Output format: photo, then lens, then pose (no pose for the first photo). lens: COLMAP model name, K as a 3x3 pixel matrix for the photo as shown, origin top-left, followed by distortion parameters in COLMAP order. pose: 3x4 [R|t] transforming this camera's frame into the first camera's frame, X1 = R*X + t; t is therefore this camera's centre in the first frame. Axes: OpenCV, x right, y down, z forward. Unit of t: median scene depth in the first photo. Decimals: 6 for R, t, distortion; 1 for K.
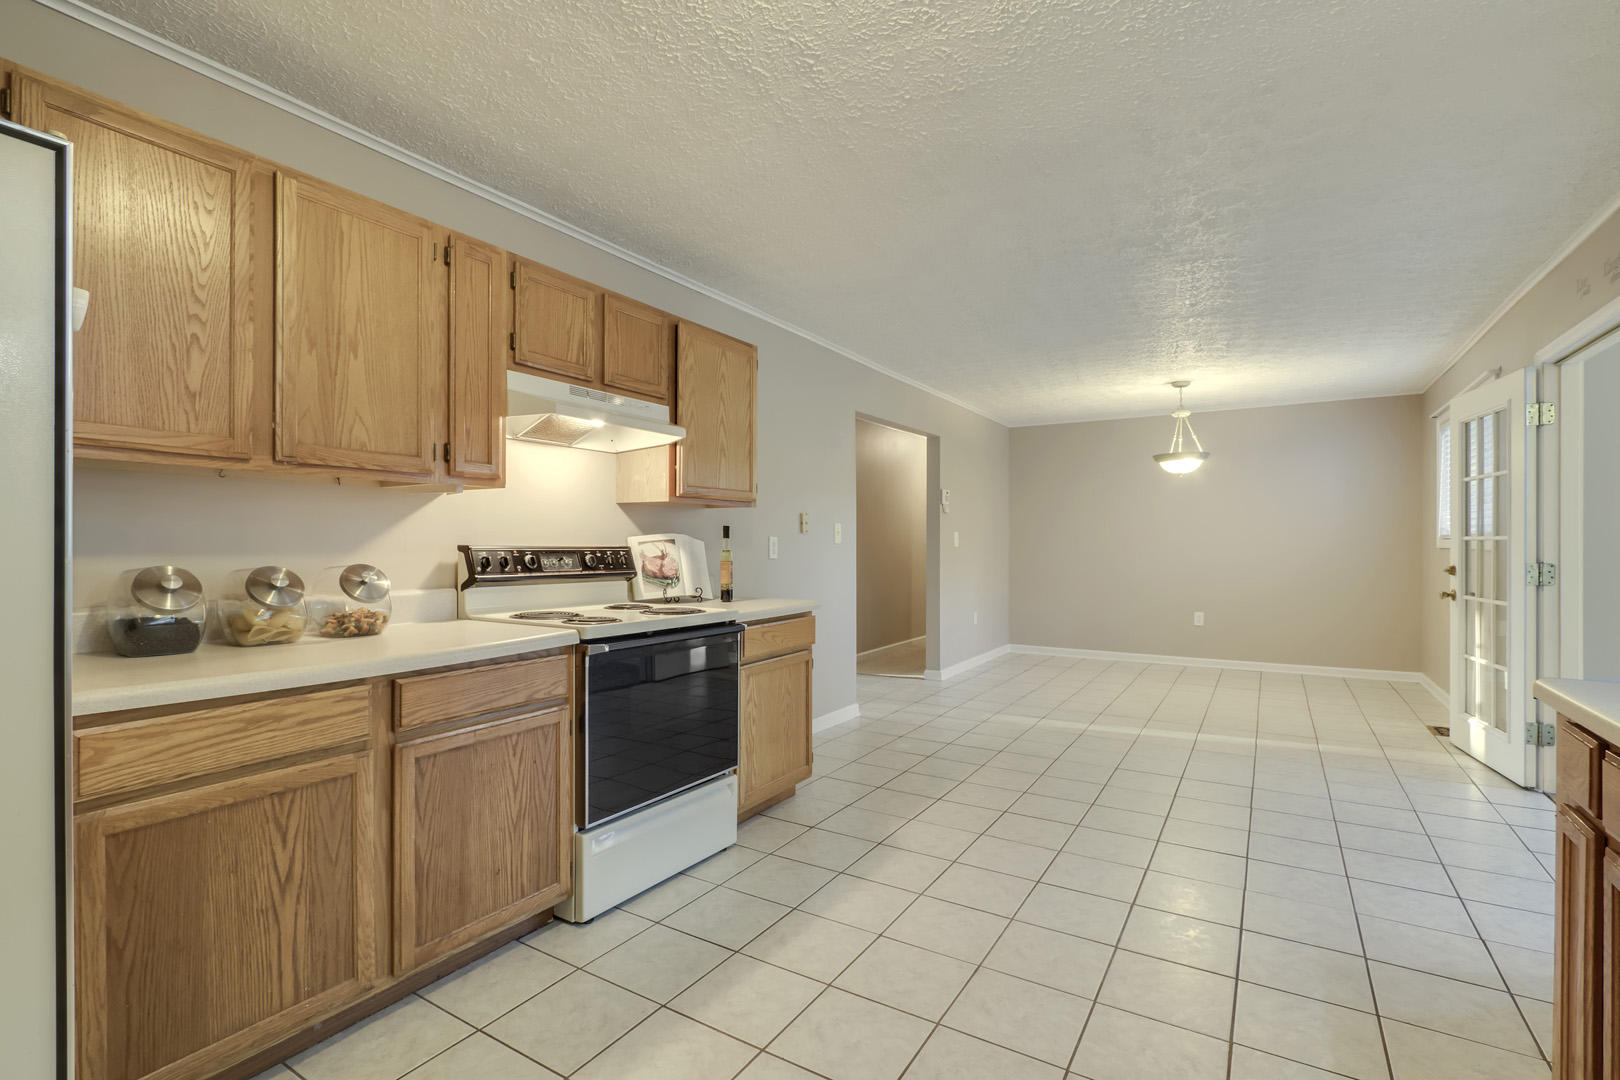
lens RADIAL K [[753.3, 0, 807.7], [0, 753.3, 545.4], [0, 0, 1]] dist [-0.016632, 0.007449]
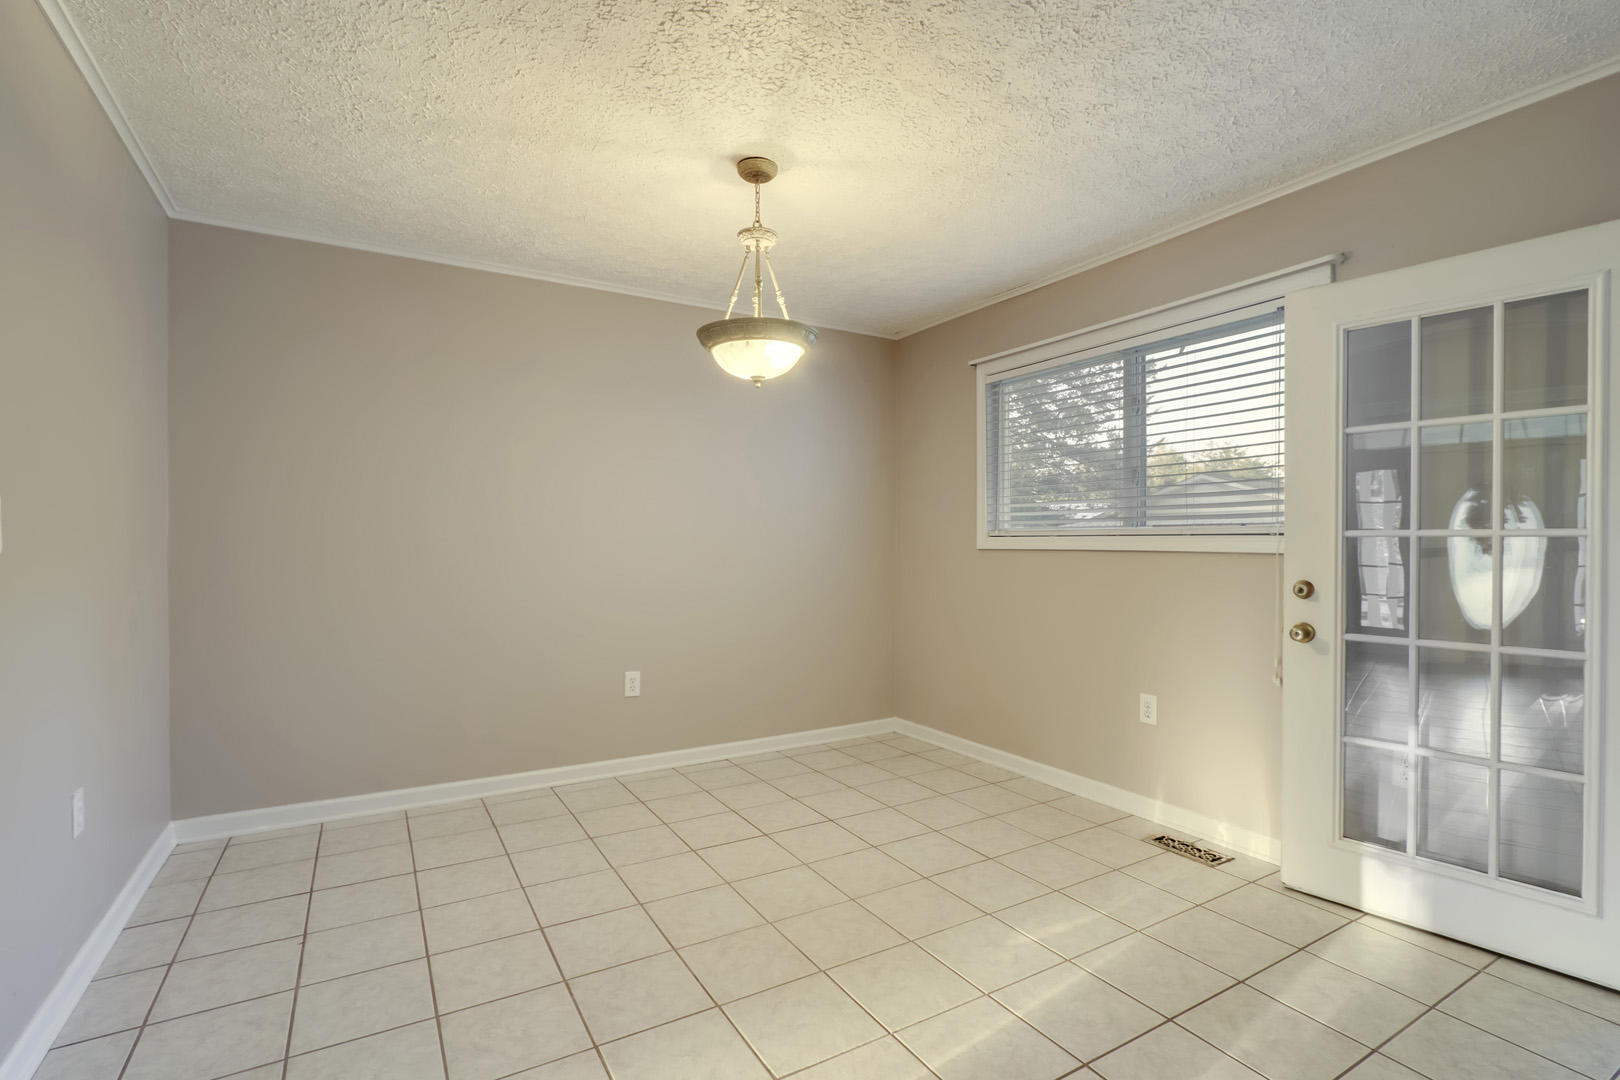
lens RADIAL K [[753.3, 0, 799.4], [0, 753.3, 547.9], [0, 0, 1]] dist [-0.016632, 0.007449]
pose [[0.466339, -0.007646, 0.884573, 0.221014], [0.002959, 0.999971, 0.007084, -0.005073], [-0.884601, -0.000686, 0.466348, 1.371373]]
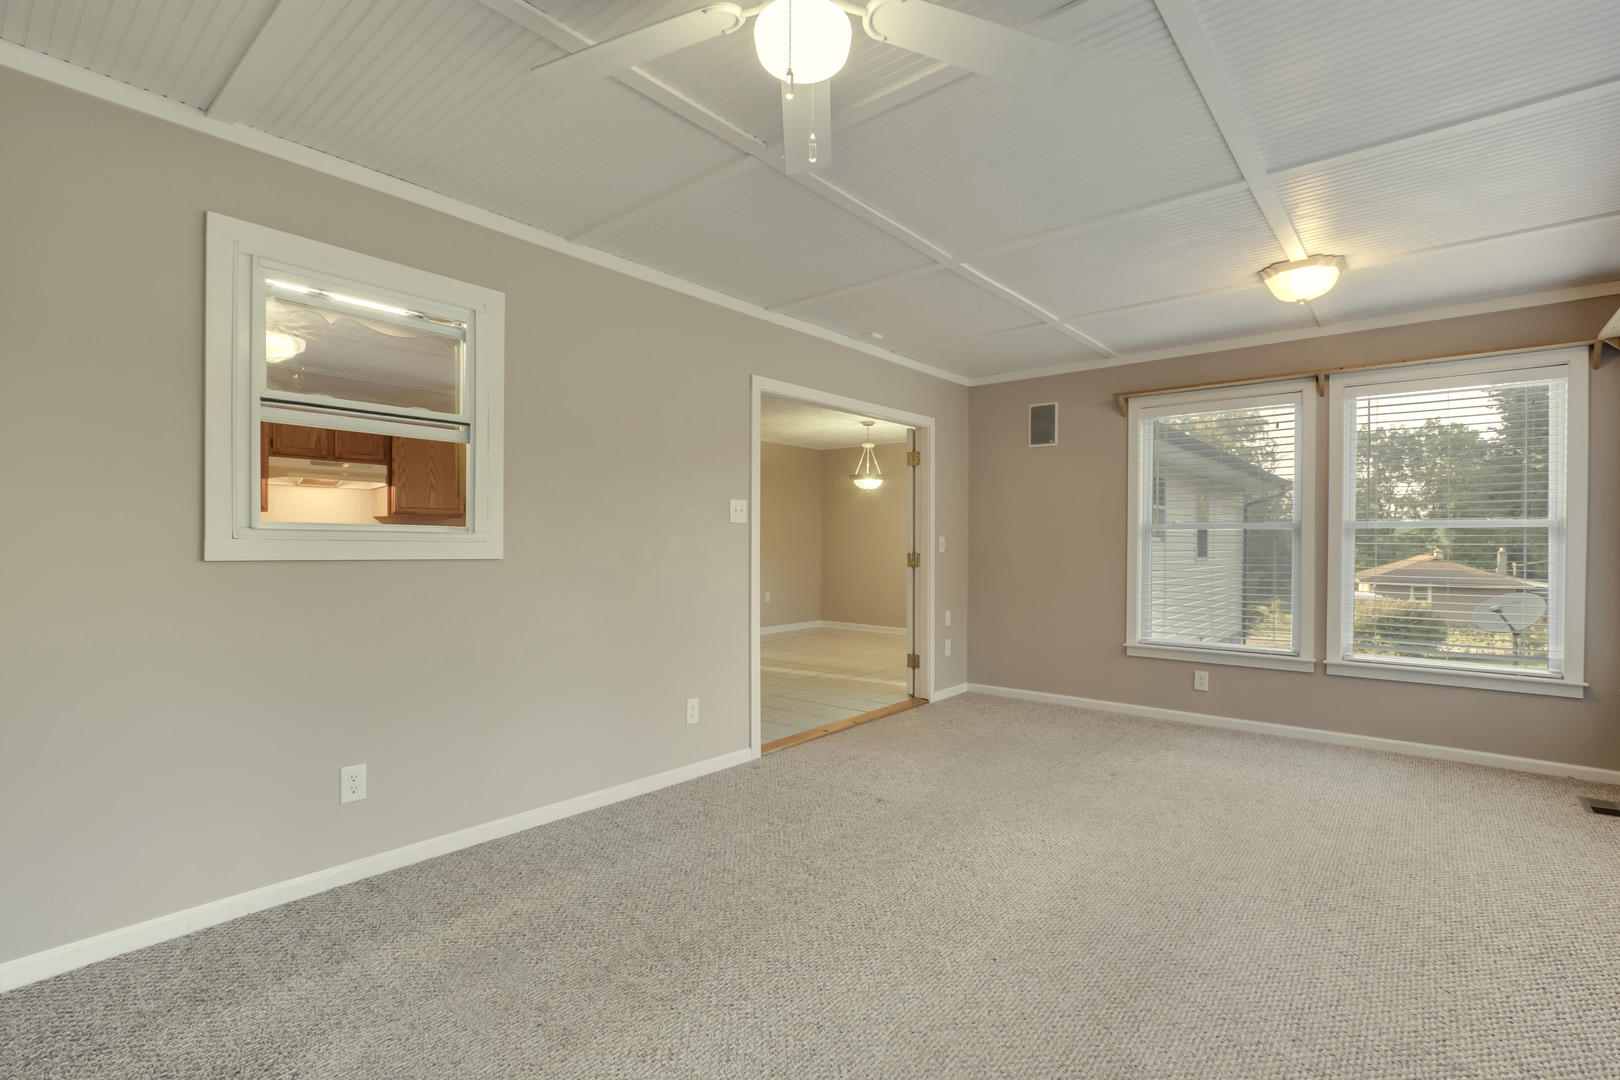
lens RADIAL K [[753.3, 0, 806.7], [0, 753.3, 543.3], [0, 0, 1]] dist [-0.016632, 0.007449]
pose [[0.989735, 0.003770, -0.142868, 1.028479], [-0.003942, 0.999992, -0.000920, 0.006279], [0.142864, 0.001473, 0.989741, -0.641946]]
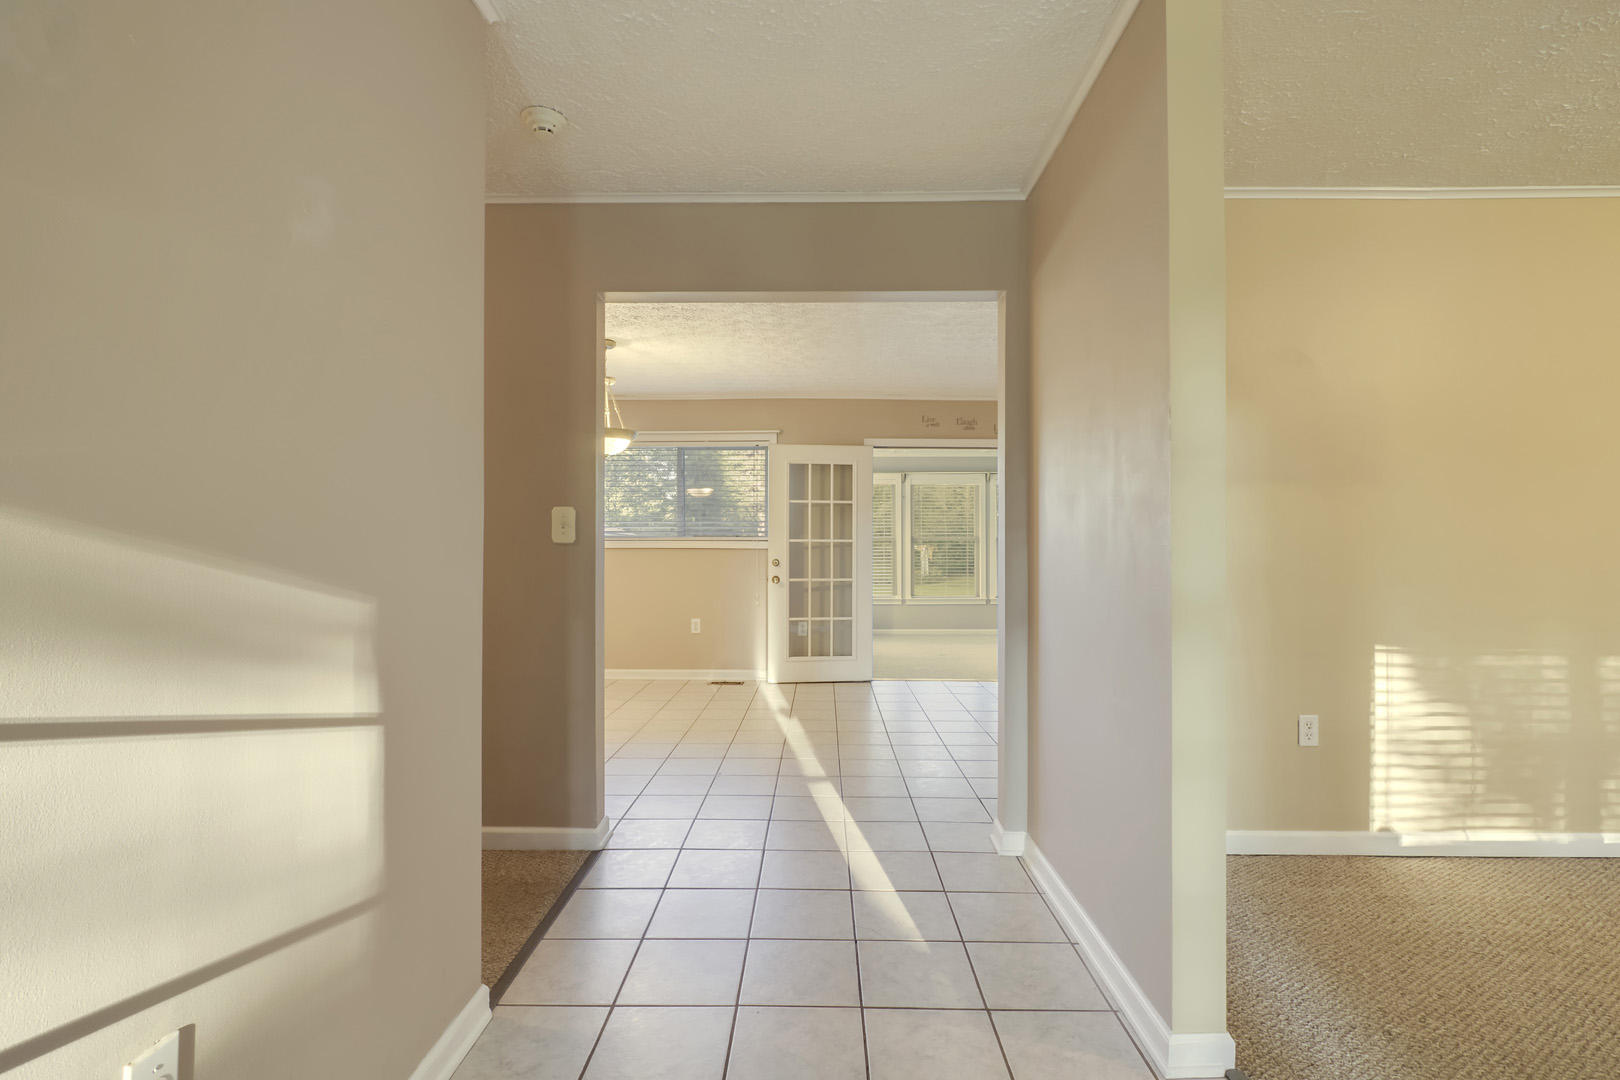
lens RADIAL K [[753.3, 0, 804.8], [0, 753.3, 544.1], [0, 0, 1]] dist [-0.016632, 0.007449]
pose [[-0.510020, 0.005003, 0.860148, -0.537779], [0.002422, 0.999987, -0.004380, 0.005273], [-0.860159, -0.000151, -0.510025, 2.163304]]
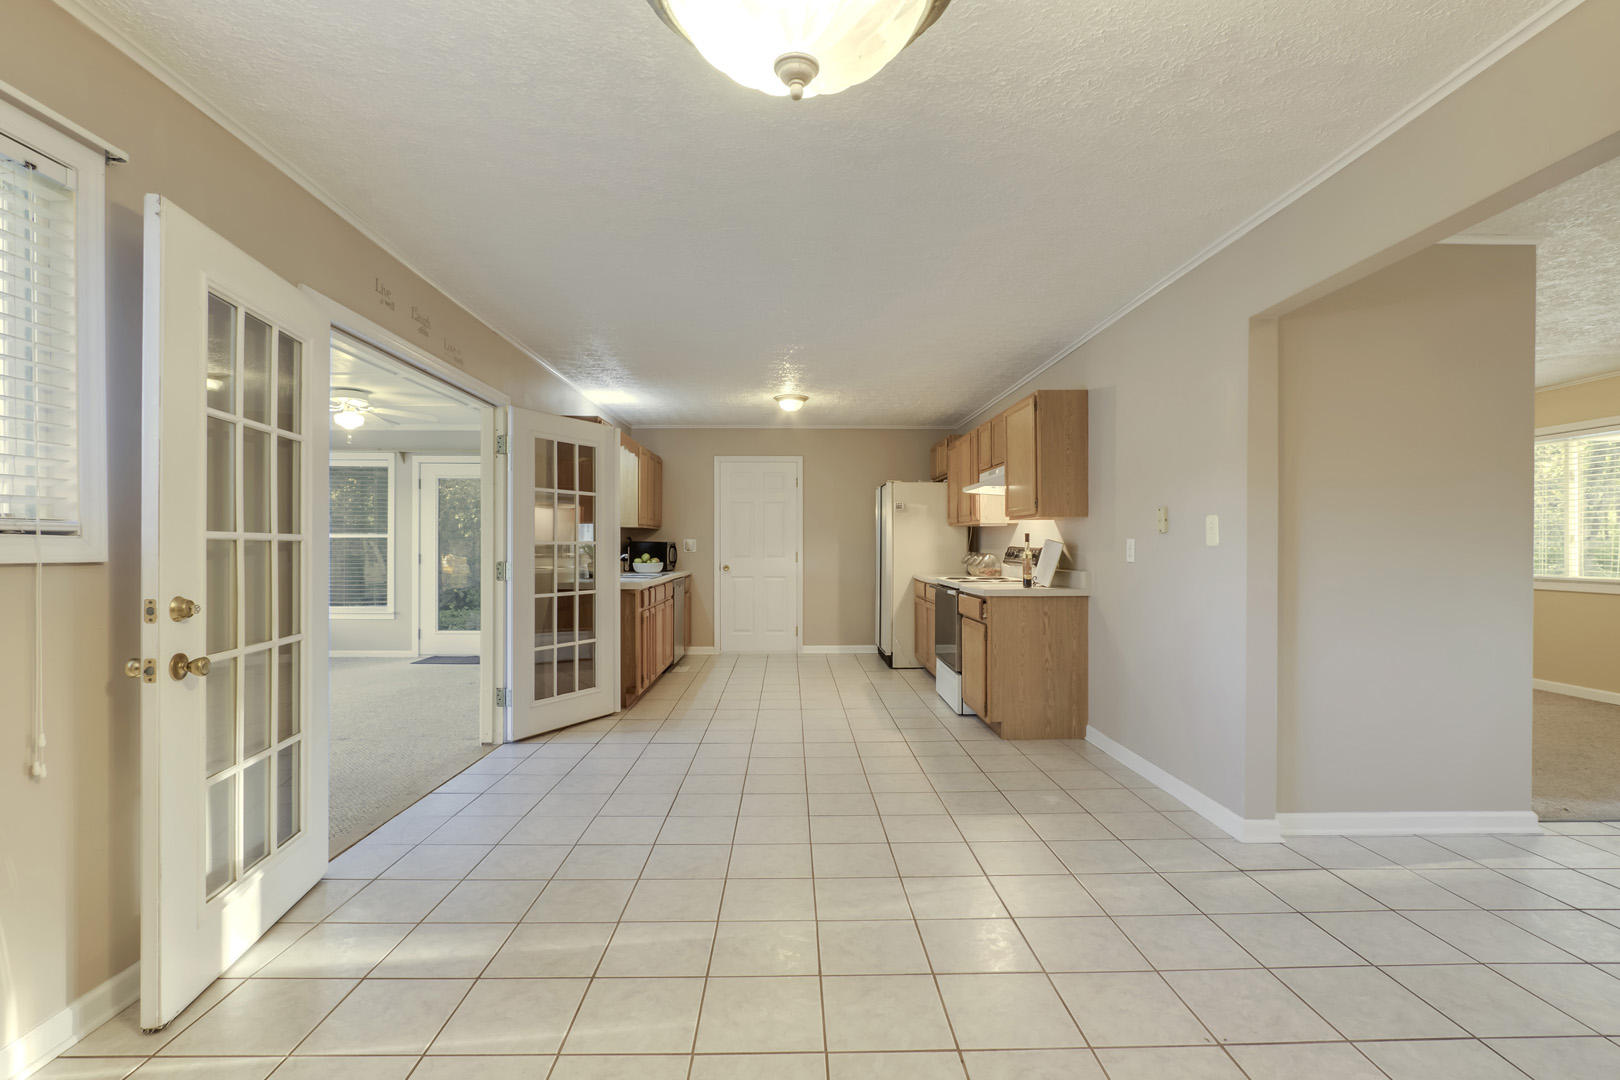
lens RADIAL K [[753.3, 0, 809.8], [0, 753.3, 547.2], [0, 0, 1]] dist [-0.016632, 0.007449]
pose [[-0.835703, 0.001486, -0.549180, 1.014846], [-0.001090, 0.999990, 0.004364, -0.005586], [0.549181, 0.004245, -0.835693, 1.982830]]
